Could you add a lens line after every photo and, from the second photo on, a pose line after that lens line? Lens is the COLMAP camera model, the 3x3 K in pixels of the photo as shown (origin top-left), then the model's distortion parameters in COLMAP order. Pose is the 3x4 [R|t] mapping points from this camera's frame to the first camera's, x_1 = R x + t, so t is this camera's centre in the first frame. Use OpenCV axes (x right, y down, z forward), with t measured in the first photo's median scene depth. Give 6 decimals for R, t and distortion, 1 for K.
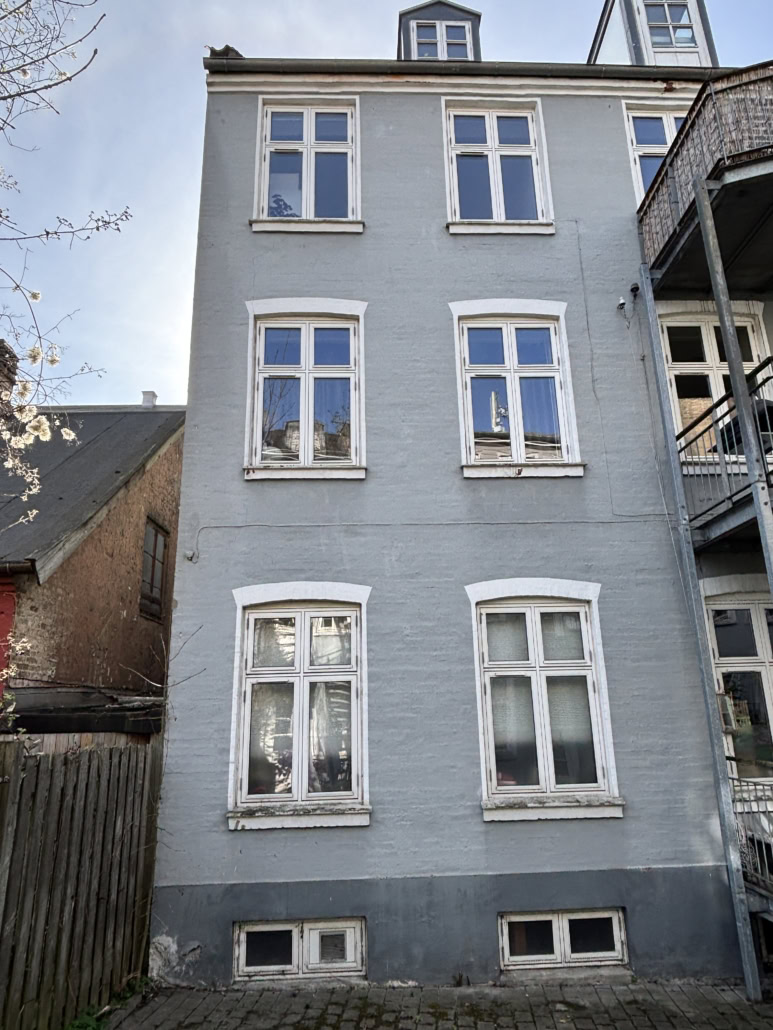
lens RADIAL K [[663.9, 0, 392.3], [0, 663.9, 519.1], [0, 0, 1]] dist [0.008272, -0.032505]
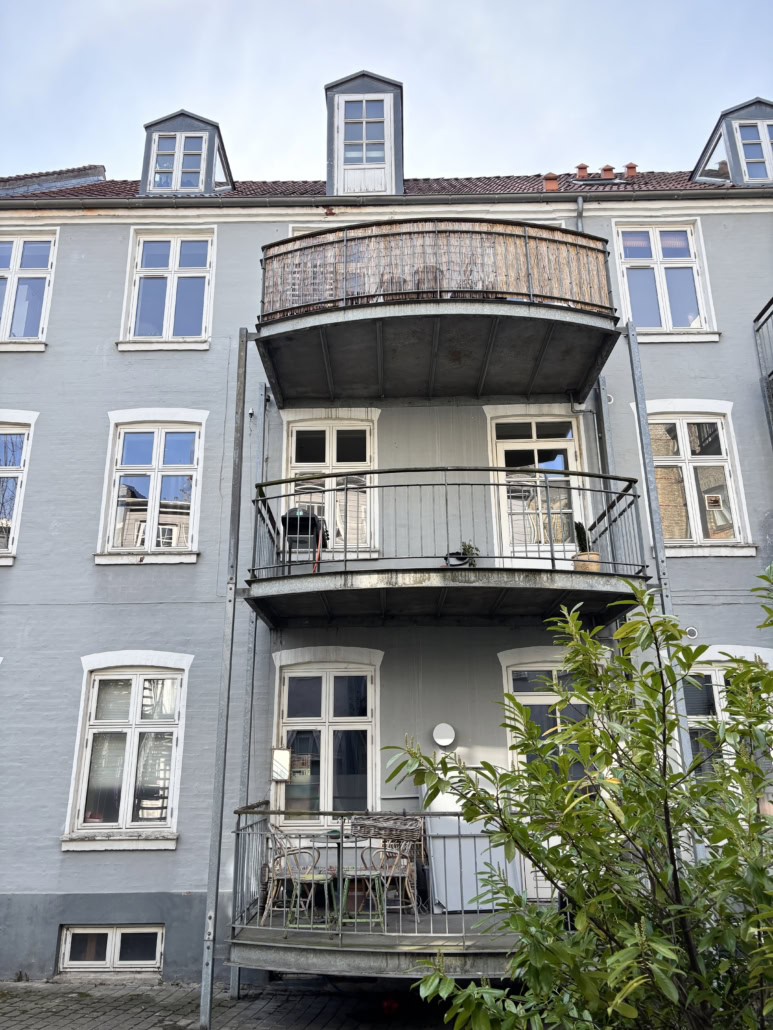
lens RADIAL K [[768.9, 0, 390.1], [0, 768.9, 509.4], [0, 0, 1]] dist [0.023680, -0.038508]
pose [[0.999389, -0.002108, -0.034877, 0.722800], [0.000782, 0.999279, -0.037971, -0.113937], [0.034931, 0.037920, 0.998670, -0.395816]]
